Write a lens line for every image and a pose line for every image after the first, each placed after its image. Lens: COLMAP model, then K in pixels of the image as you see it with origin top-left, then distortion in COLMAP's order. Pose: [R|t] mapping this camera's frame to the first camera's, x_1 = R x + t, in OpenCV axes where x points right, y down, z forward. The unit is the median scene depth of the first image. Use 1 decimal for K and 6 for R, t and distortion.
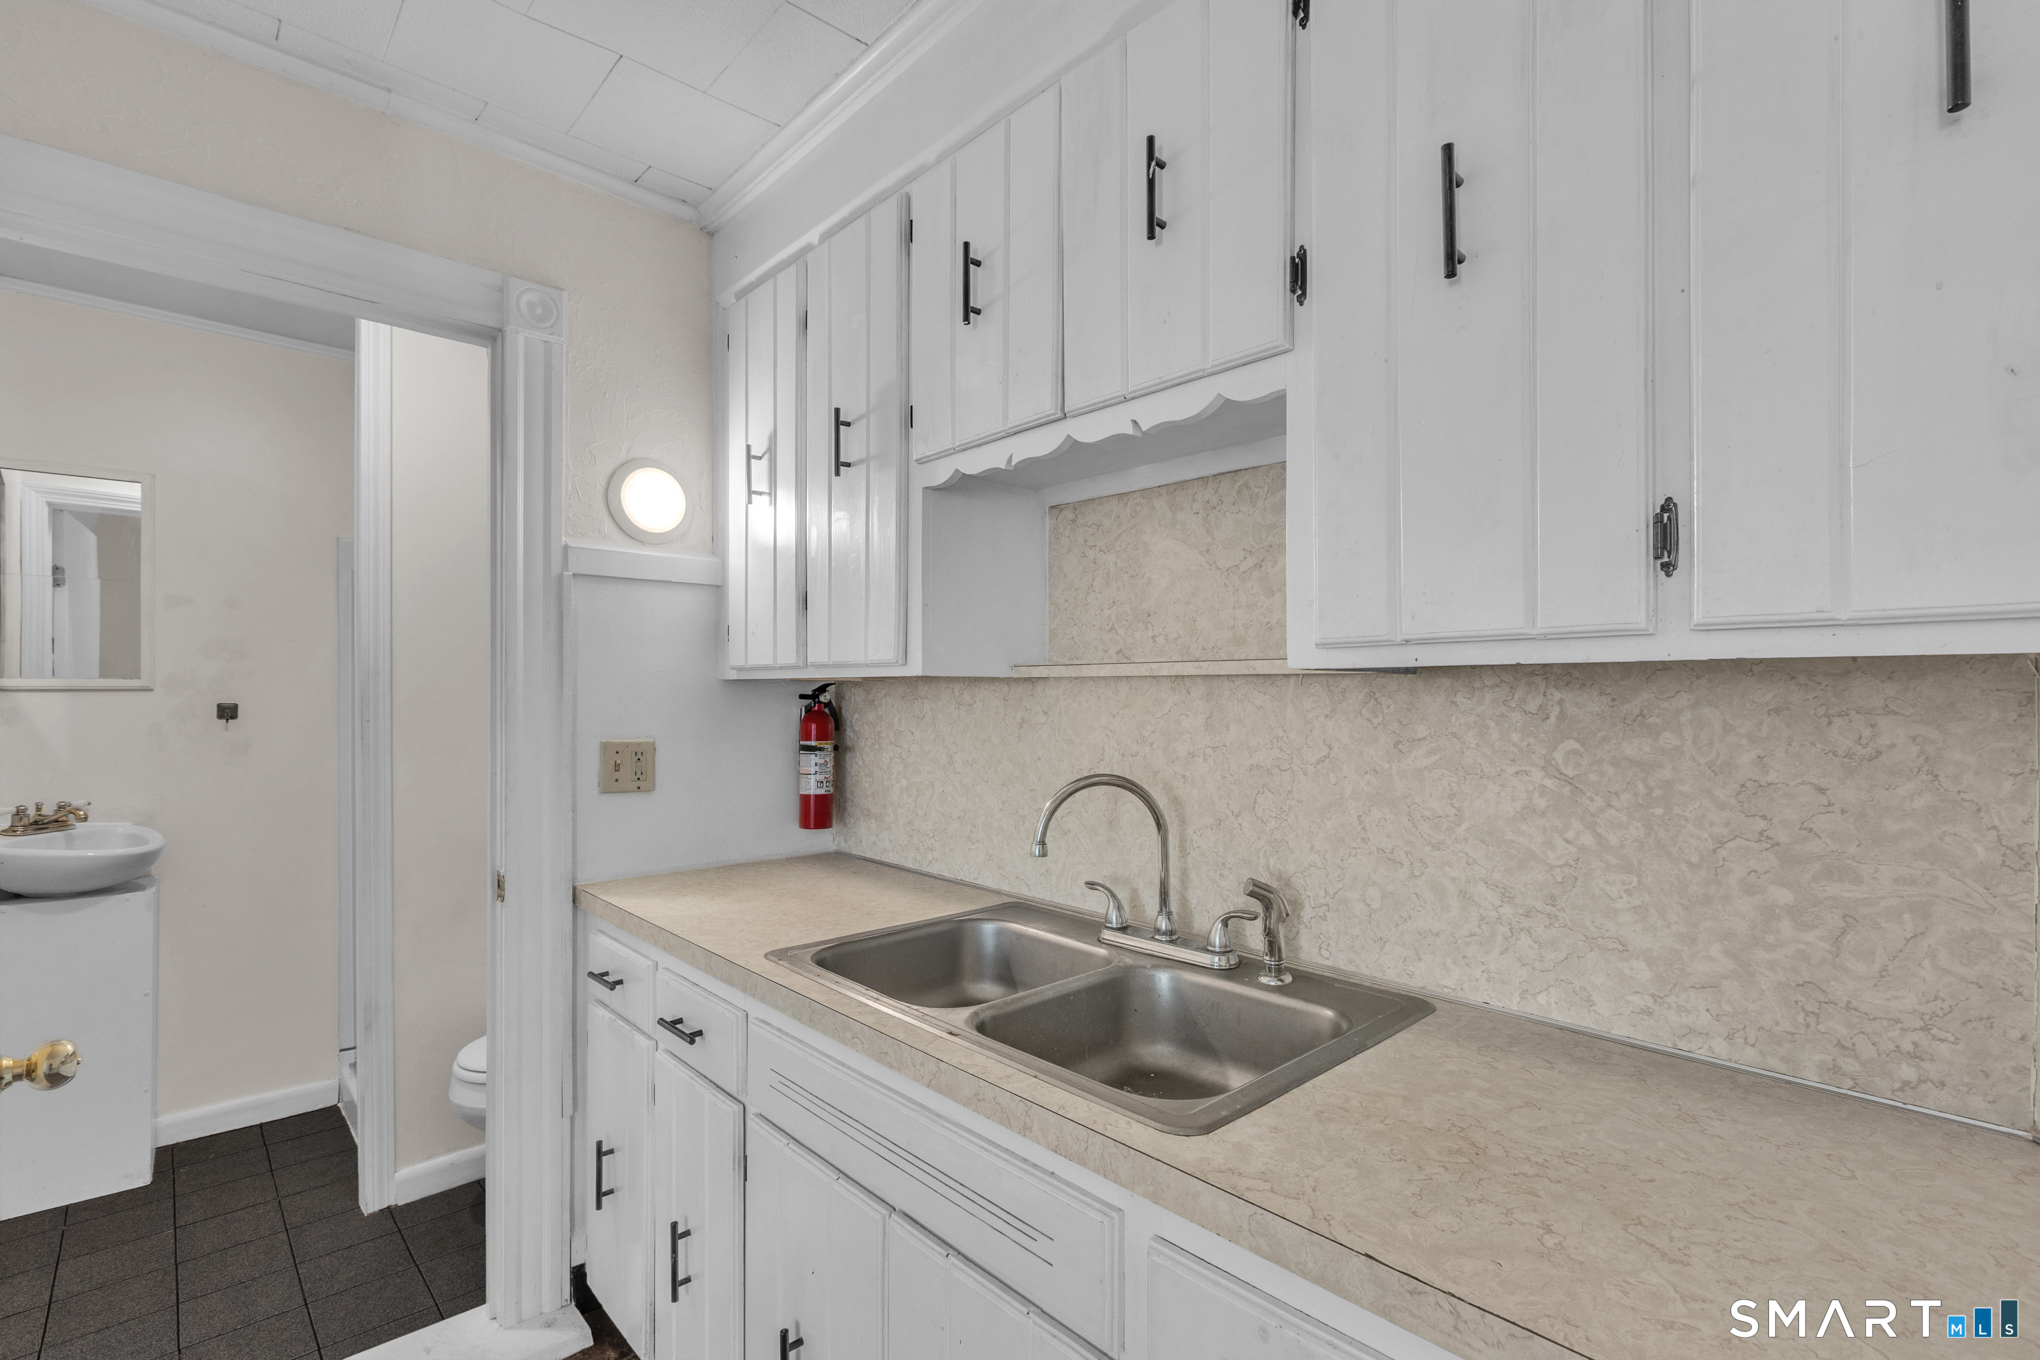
lens RADIAL K [[928.5, 0, 1041.6], [0, 928.5, 690.5], [0, 0, 1]] dist [-0.004542, 0.000289]
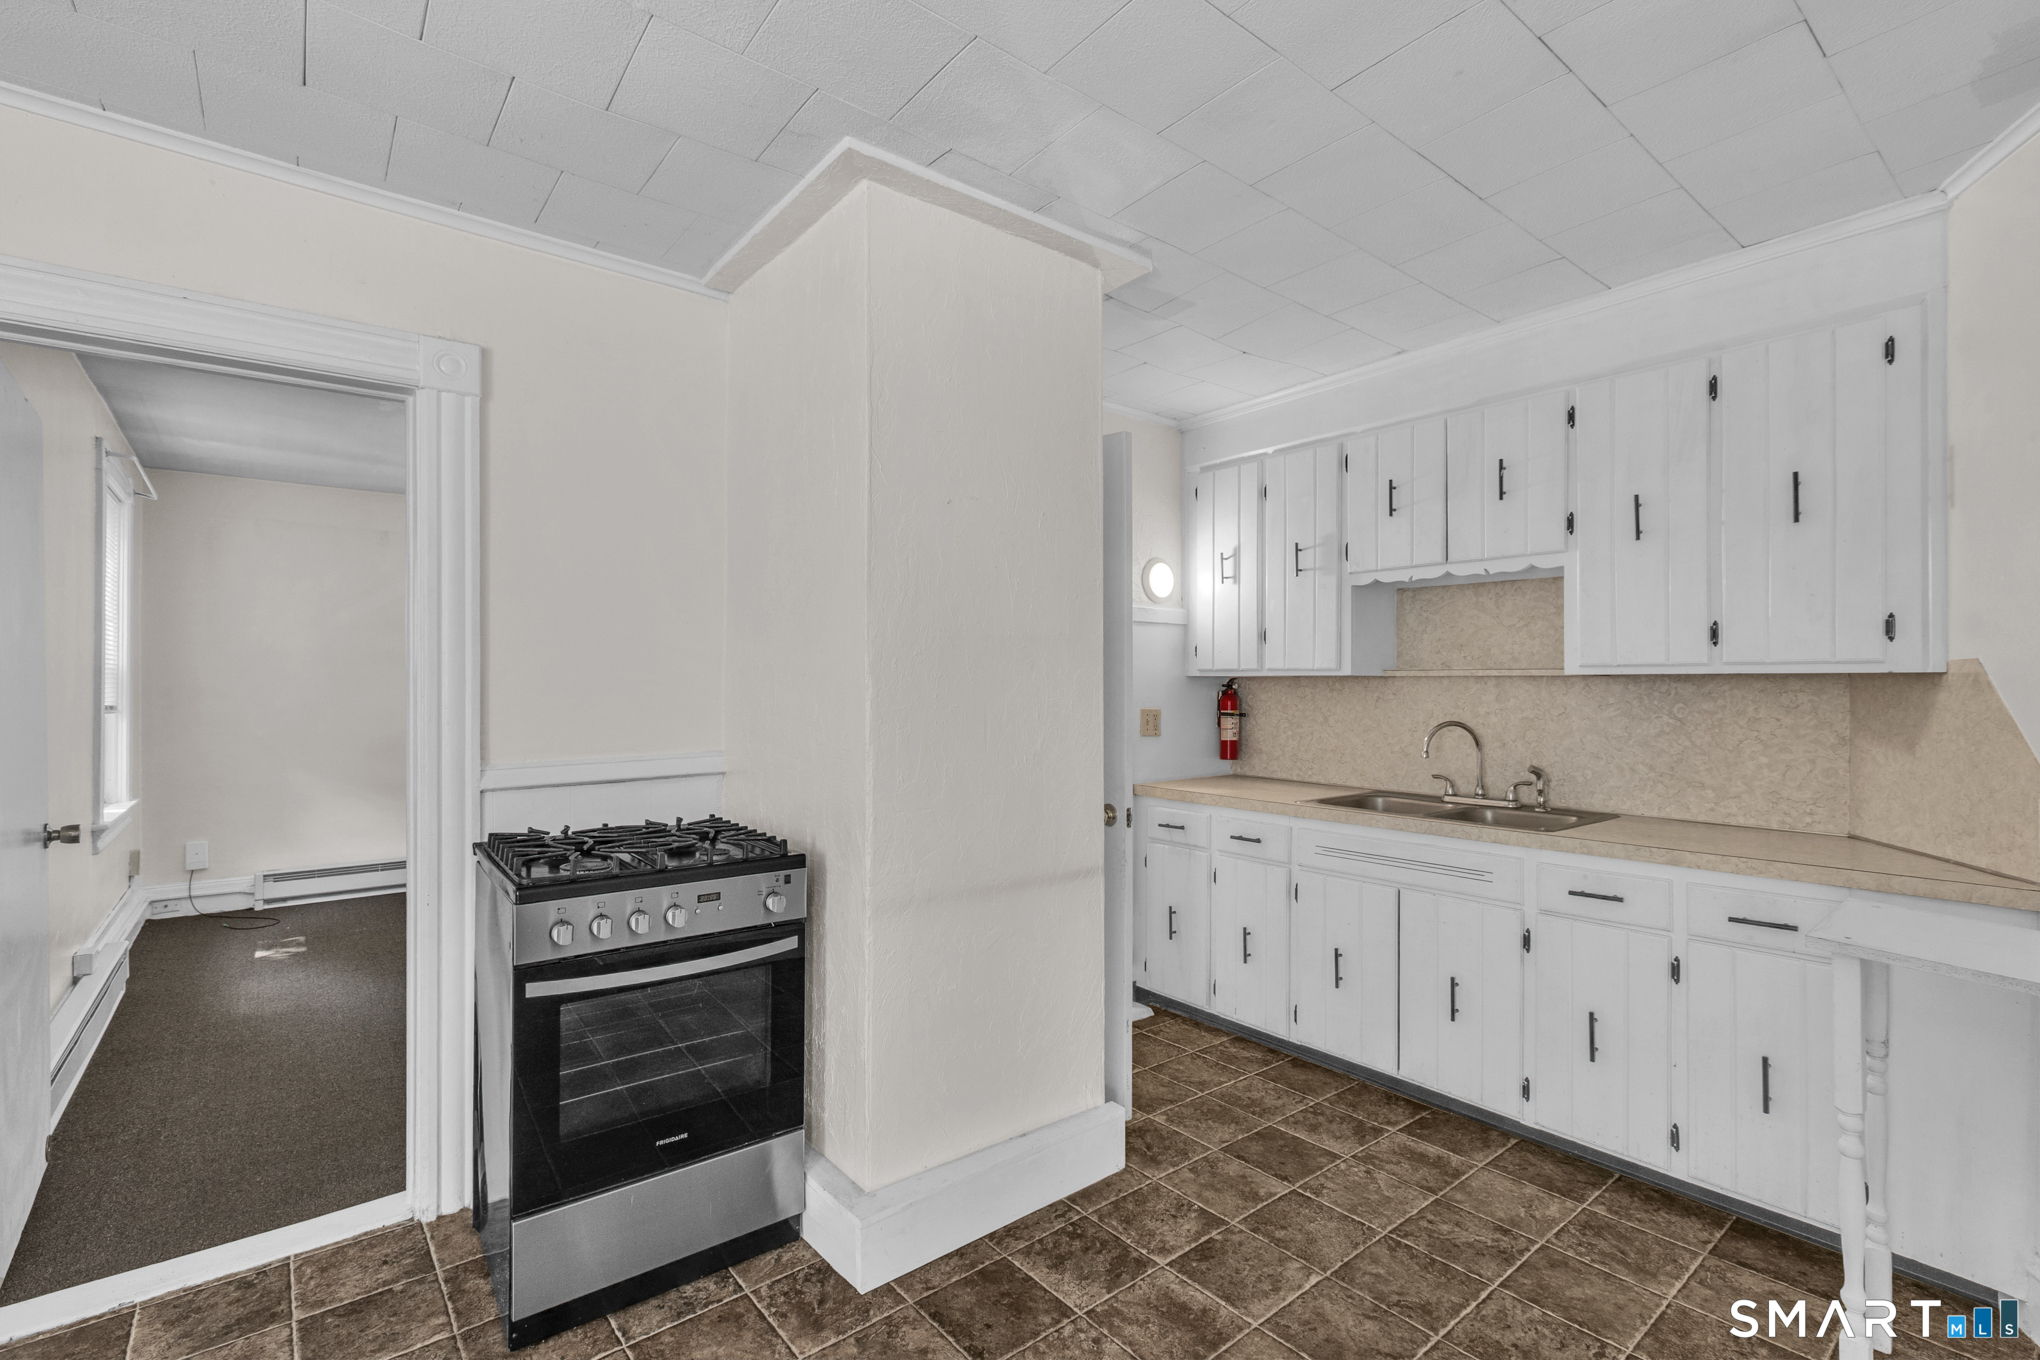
lens RADIAL K [[928.5, 0, 1030.9], [0, 928.5, 674.7], [0, 0, 1]] dist [-0.004542, 0.000289]
pose [[0.996671, 0.003907, -0.081430, -0.699232], [-0.004694, 0.999944, -0.009478, 0.006548], [0.081389, 0.009829, 0.996634, -1.175659]]
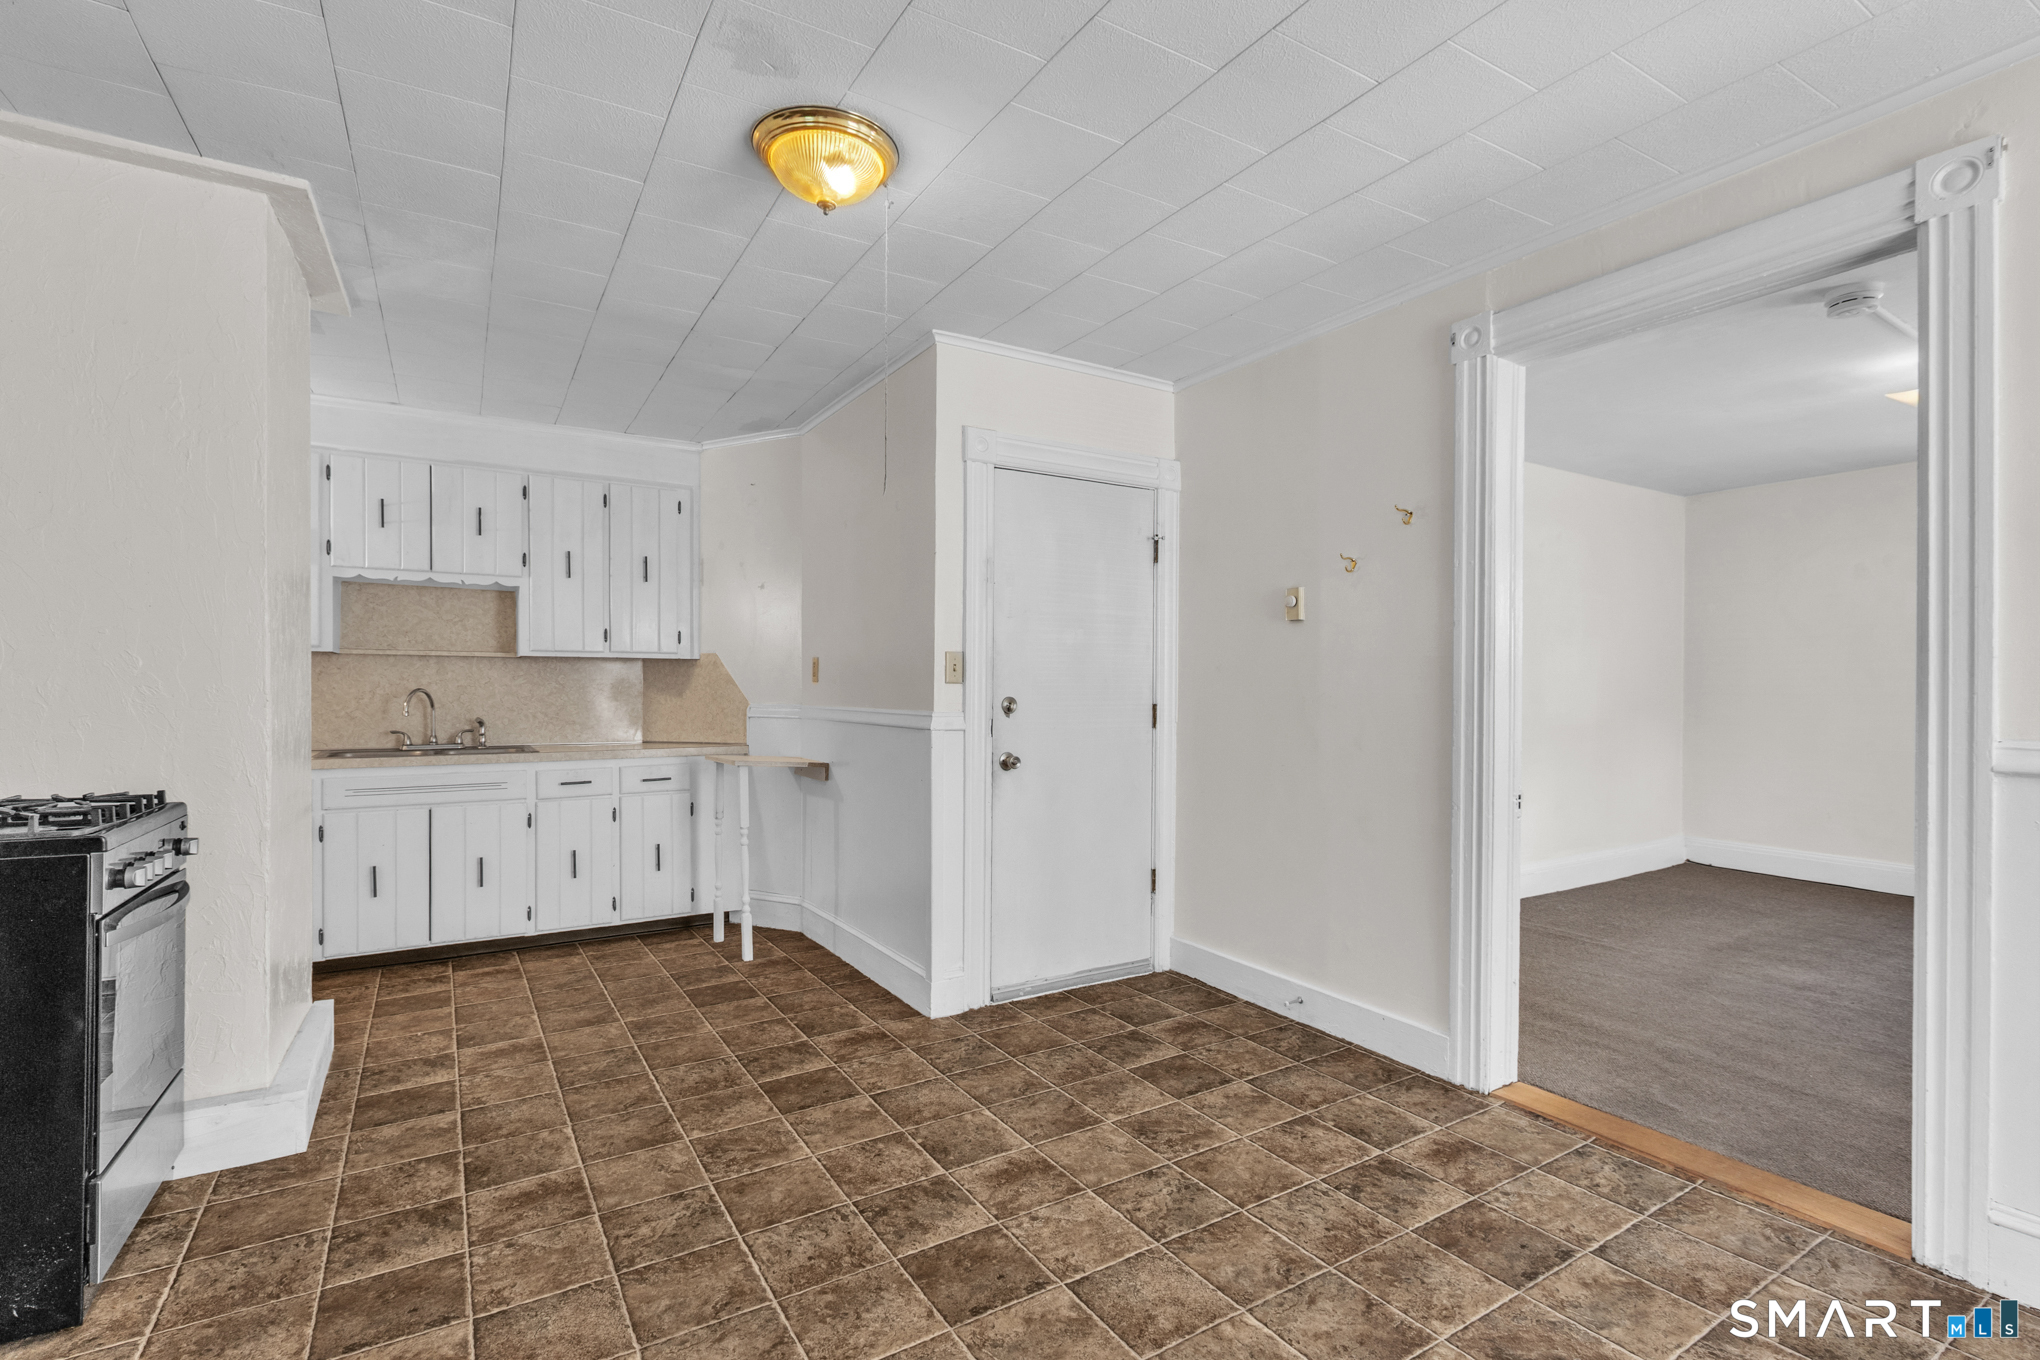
lens RADIAL K [[928.5, 0, 995.8], [0, 928.5, 691.9], [0, 0, 1]] dist [-0.004542, 0.000289]
pose [[0.238928, -0.005535, 0.971022, -2.199508], [-0.010665, 0.999908, 0.008324, 0.054202], [-0.970979, -0.012345, 0.238847, -1.376229]]
